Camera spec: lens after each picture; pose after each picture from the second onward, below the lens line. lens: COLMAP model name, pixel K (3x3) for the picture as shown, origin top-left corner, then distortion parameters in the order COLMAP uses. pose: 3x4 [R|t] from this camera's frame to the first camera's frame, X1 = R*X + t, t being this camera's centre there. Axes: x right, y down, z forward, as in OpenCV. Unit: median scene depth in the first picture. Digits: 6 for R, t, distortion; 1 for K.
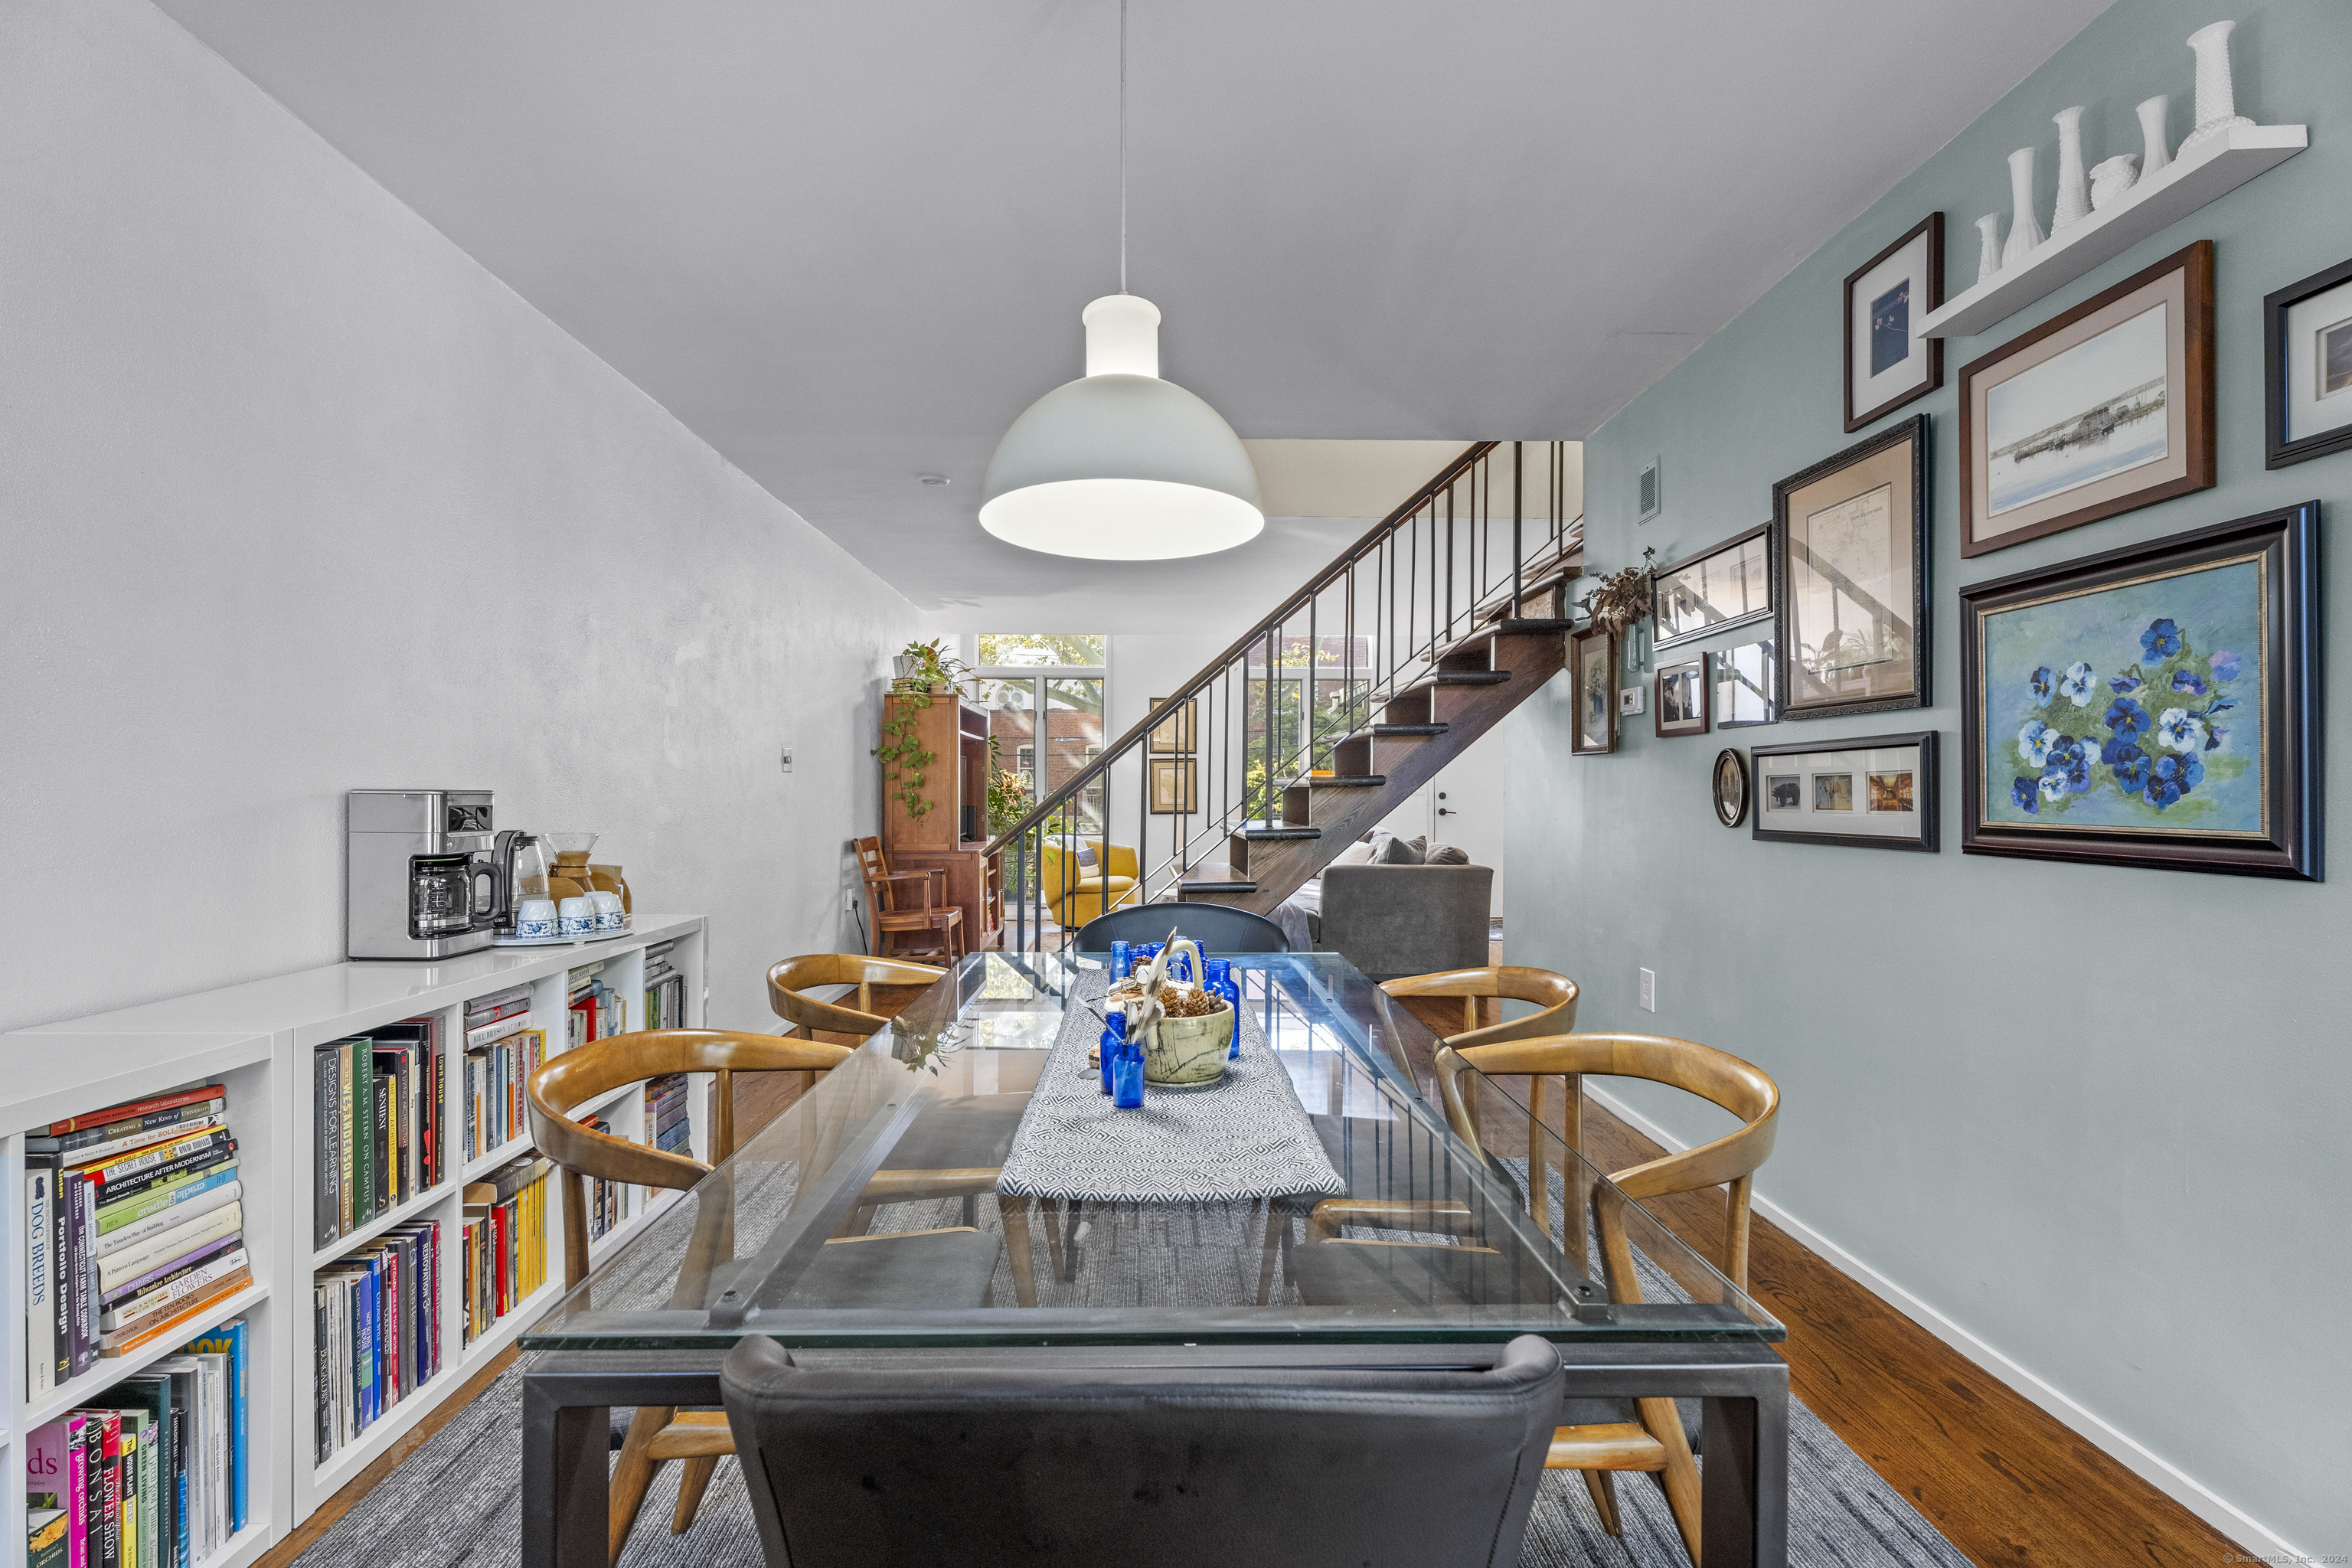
lens RADIAL K [[1041.9, 0, 1170.3], [0, 1041.9, 798.7], [0, 0, 1]] dist [0.000762, -0.000384]
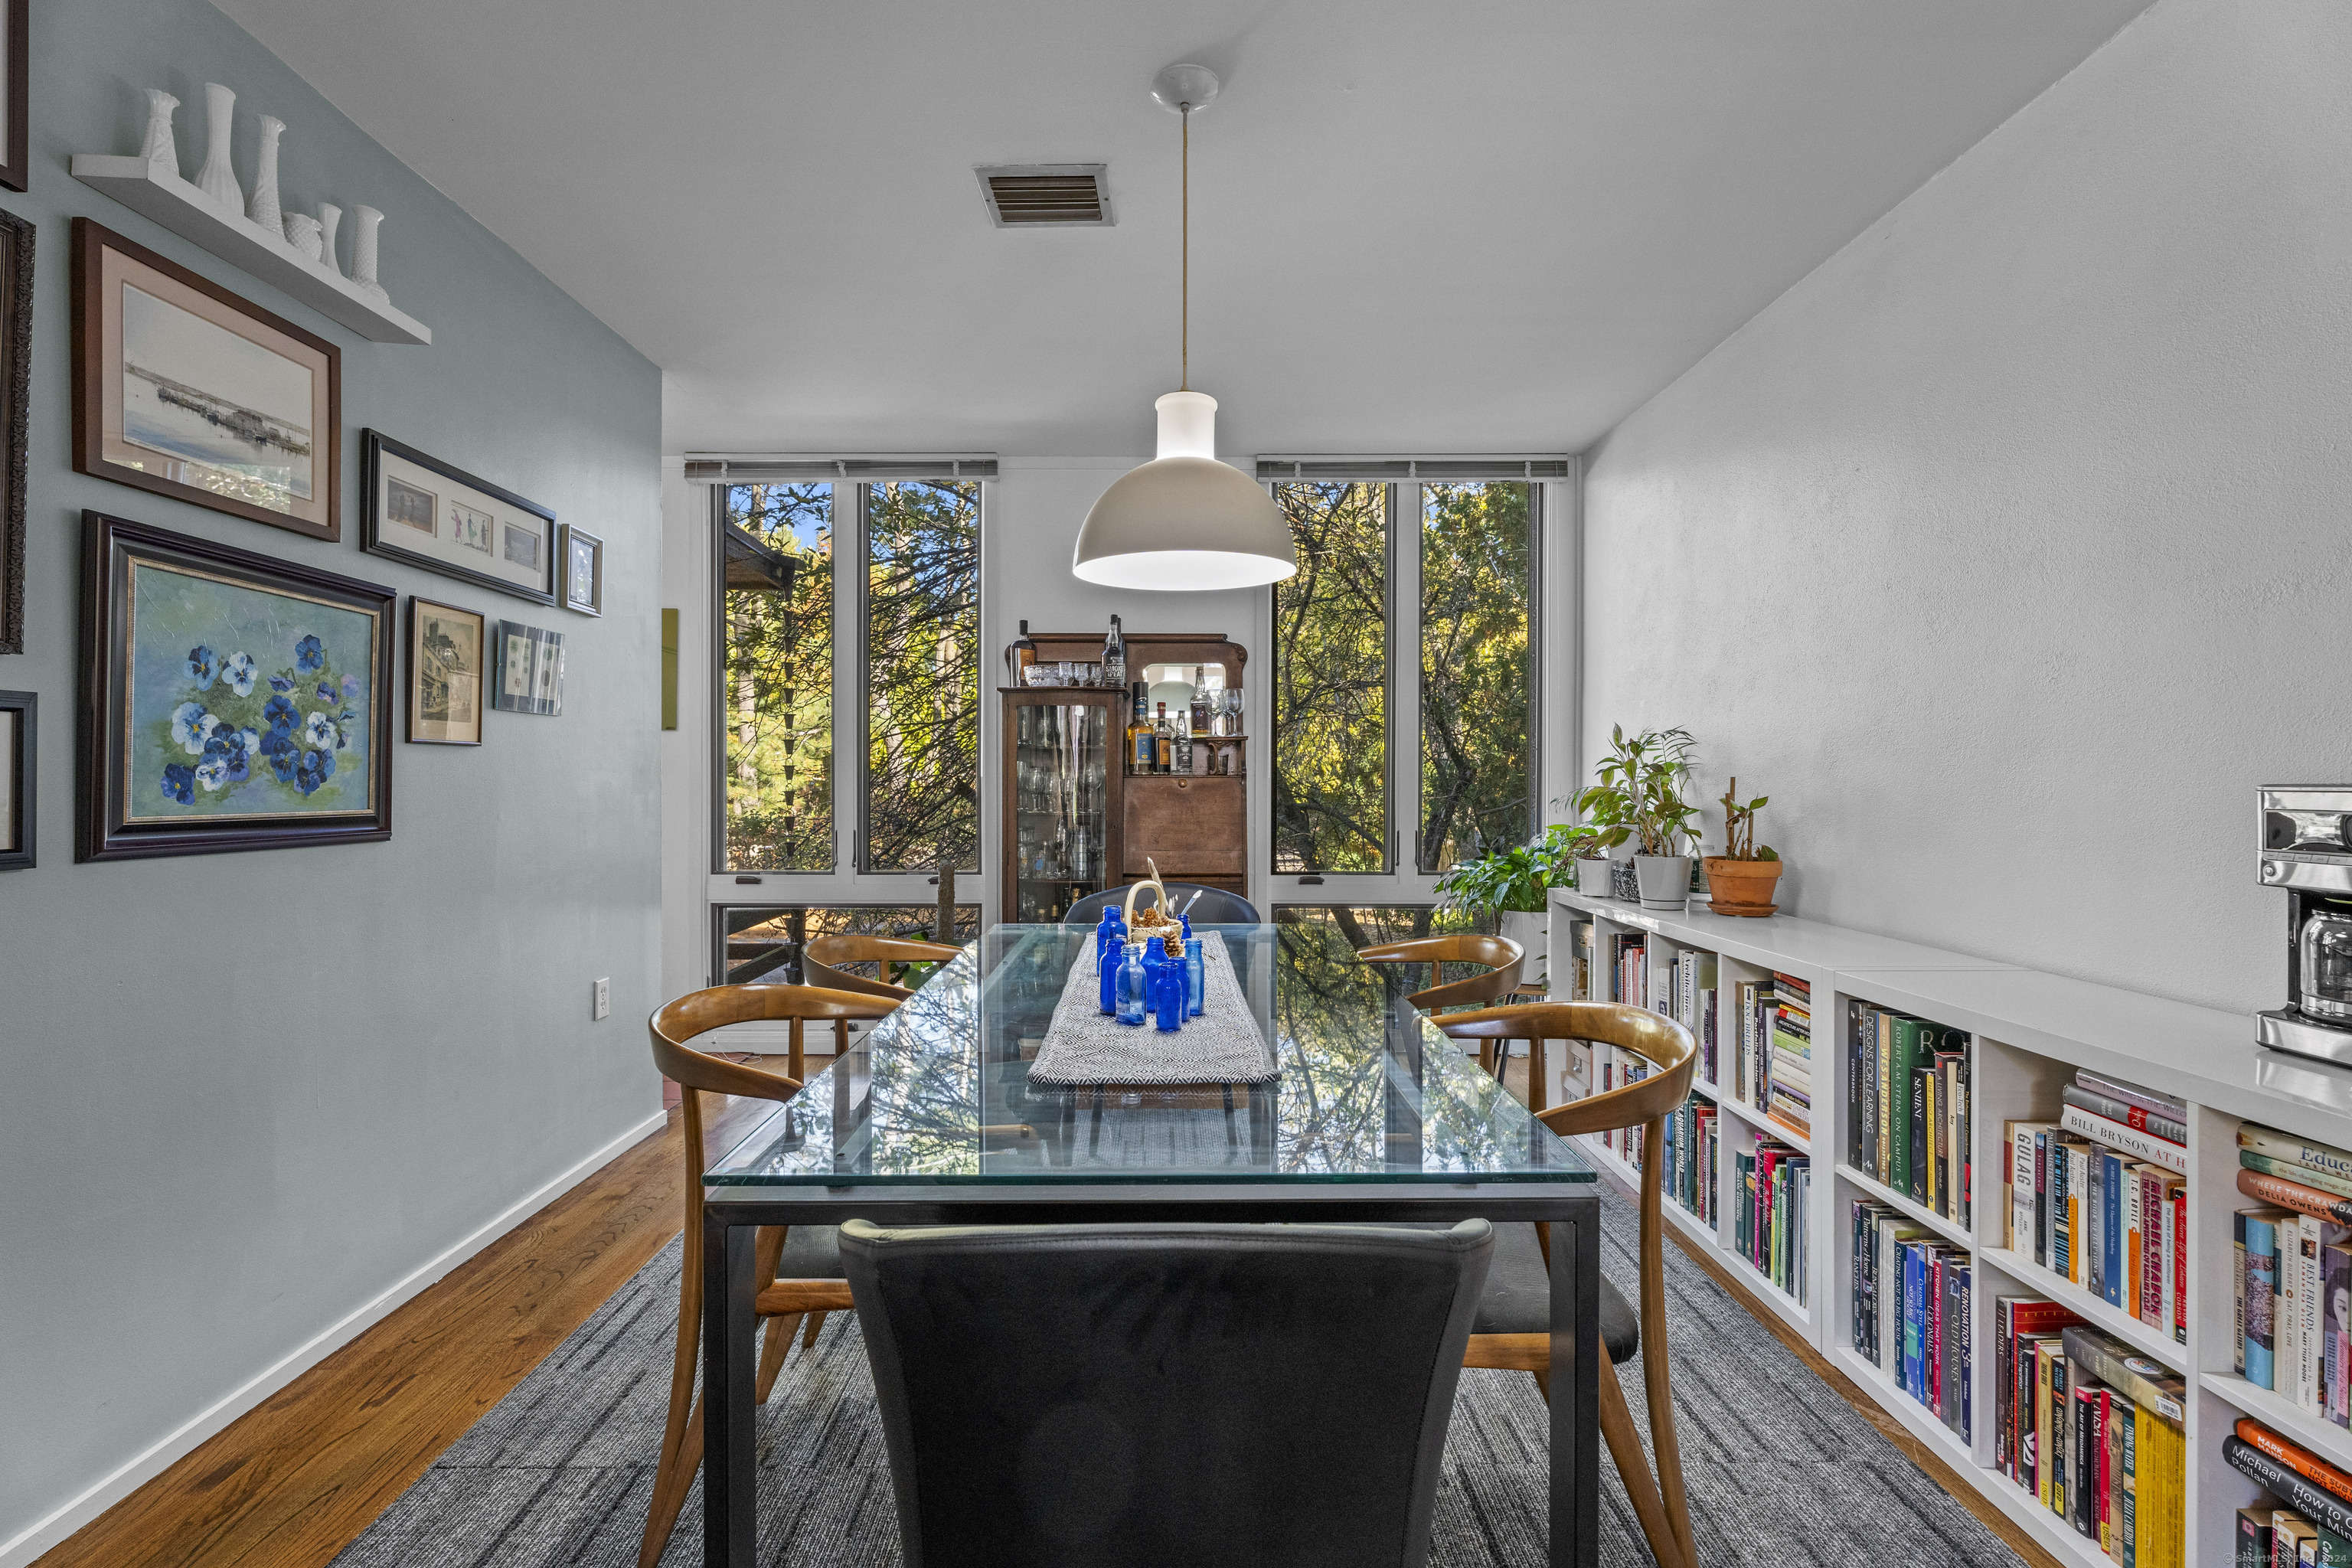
lens RADIAL K [[1039.2, 0, 1171.0], [0, 1039.2, 788.0], [0, 0, 1]] dist [0.002205, -0.000464]
pose [[-0.999939, -0.002829, 0.010711, -0.036778], [-0.002690, 0.999912, 0.012996, -0.014440], [-0.010747, 0.012967, -0.999858, 1.894265]]
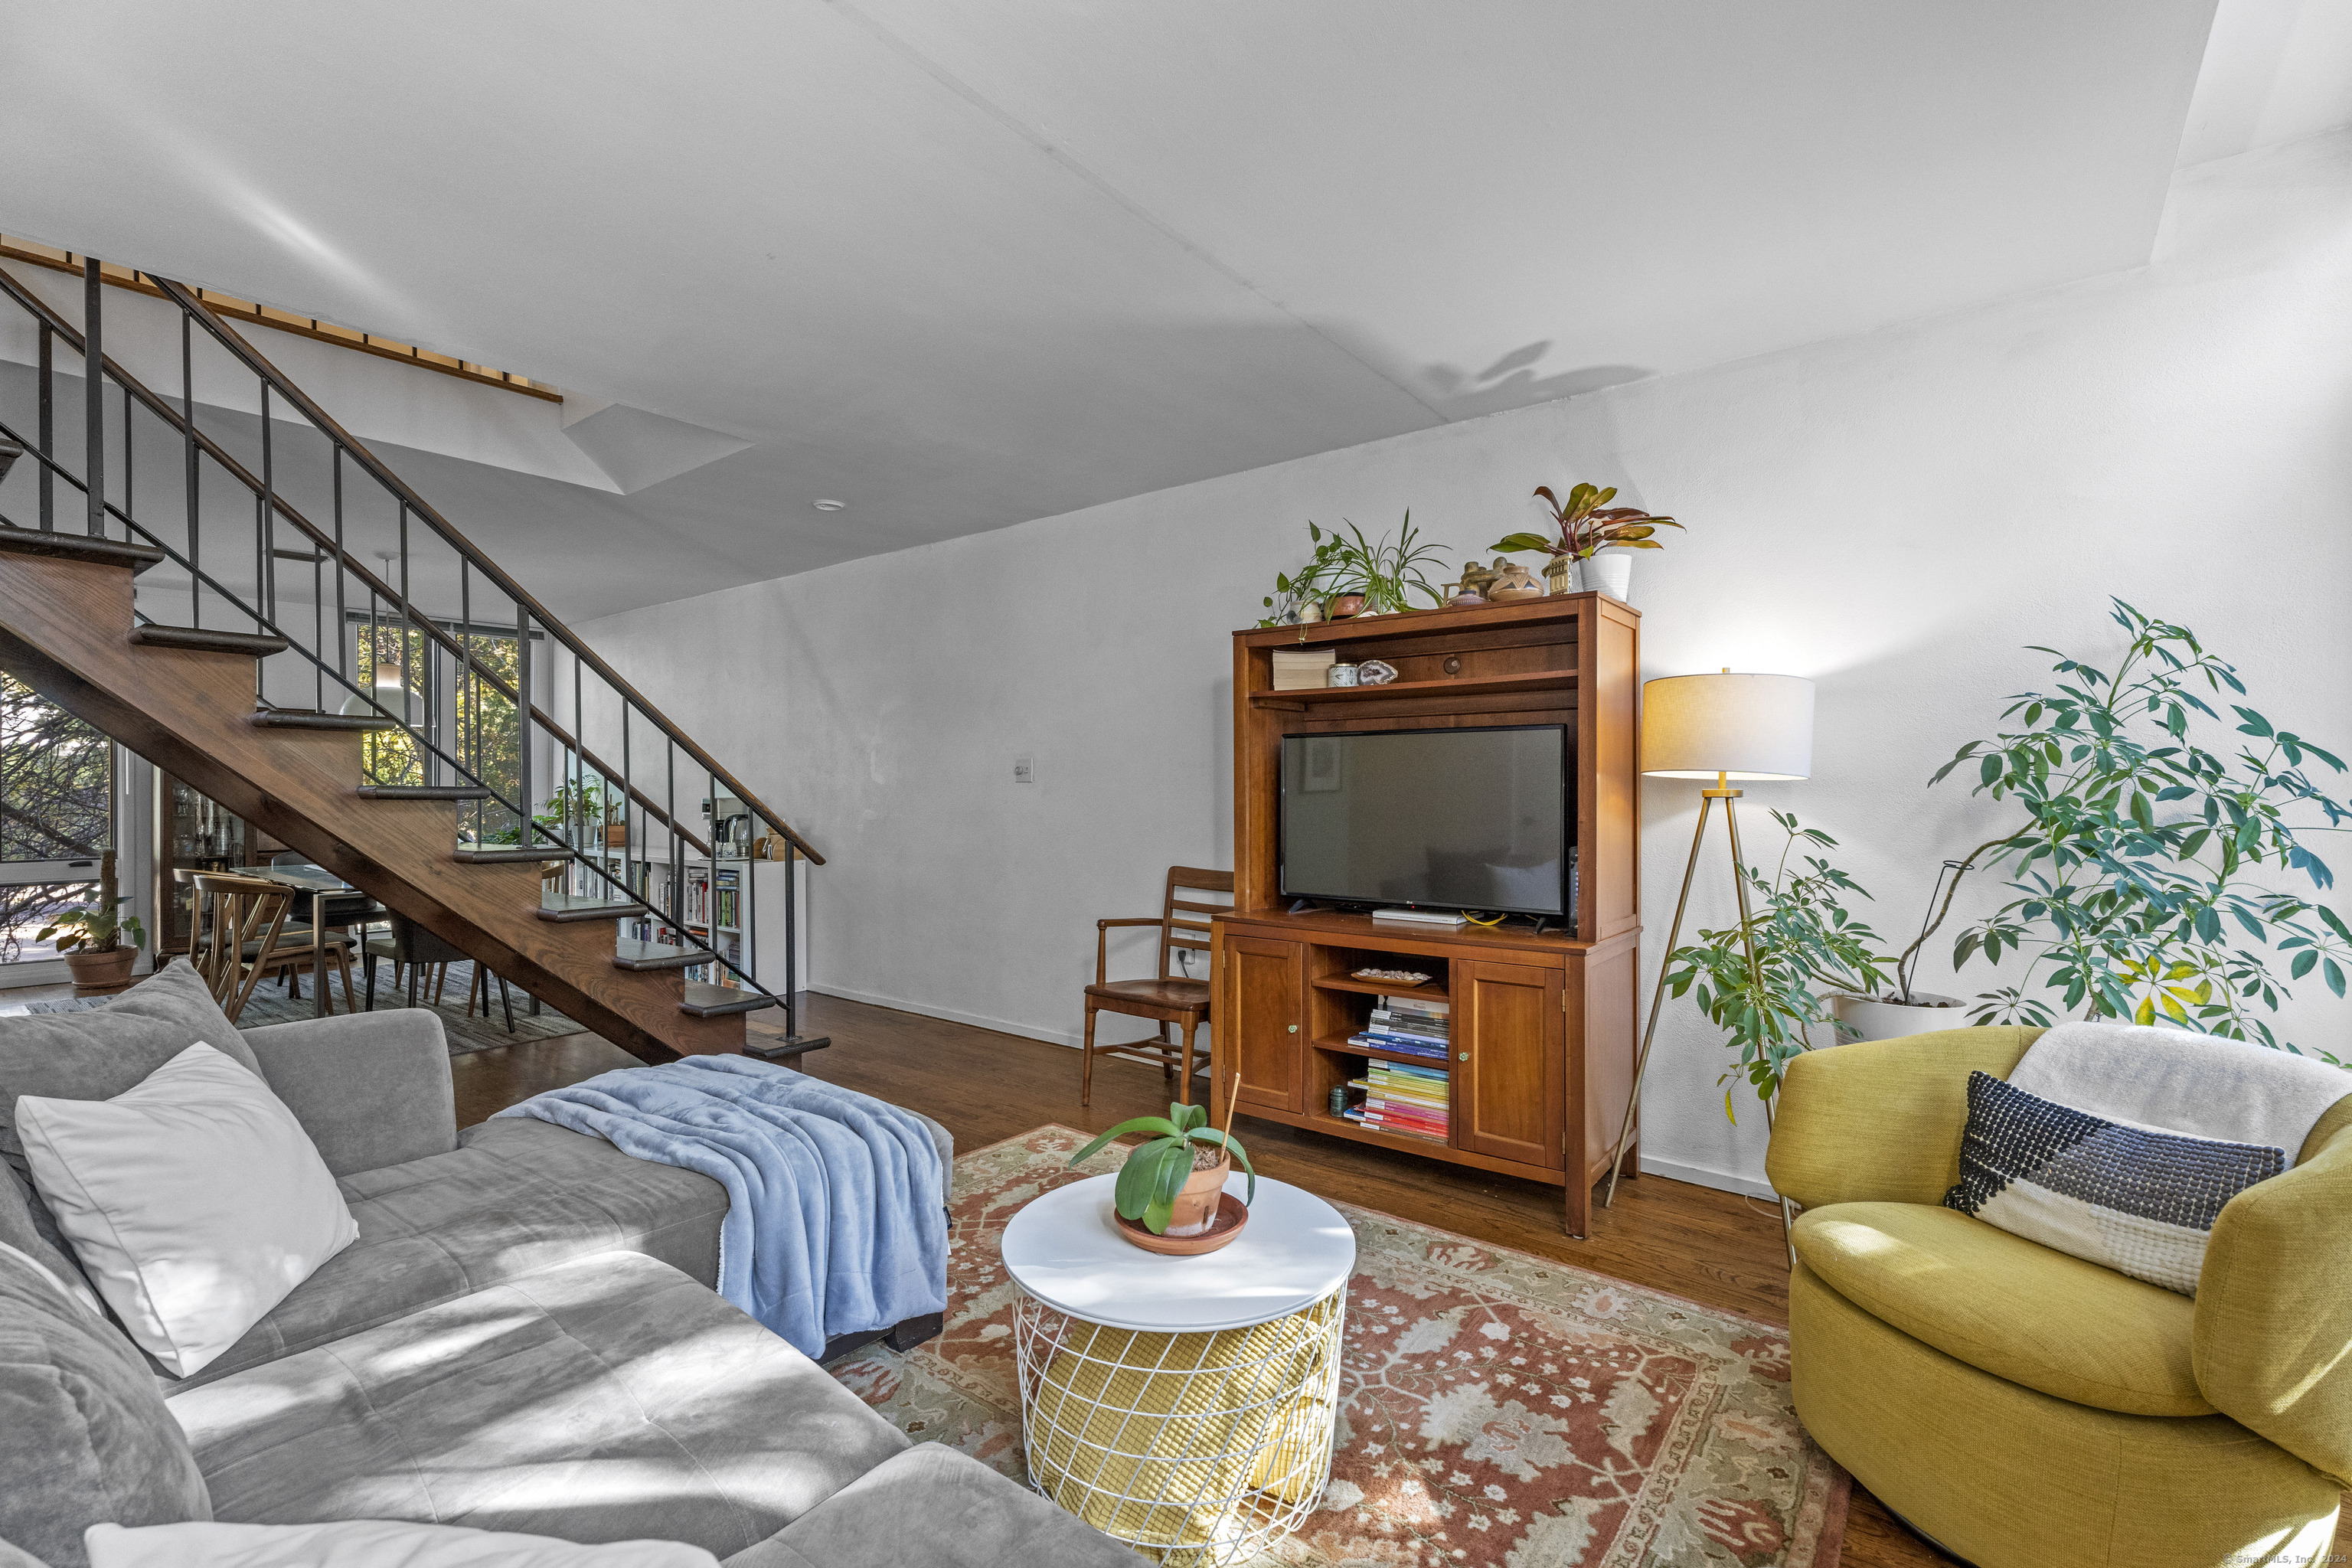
lens RADIAL K [[1039.2, 0, 1171.0], [0, 1039.2, 788.0], [0, 0, 1]] dist [0.002205, -0.000464]
pose [[-0.635294, -0.001296, -0.772270, 0.830827], [-0.005089, 0.999984, 0.002509, -0.058123], [0.772254, 0.005524, -0.635290, 4.460550]]
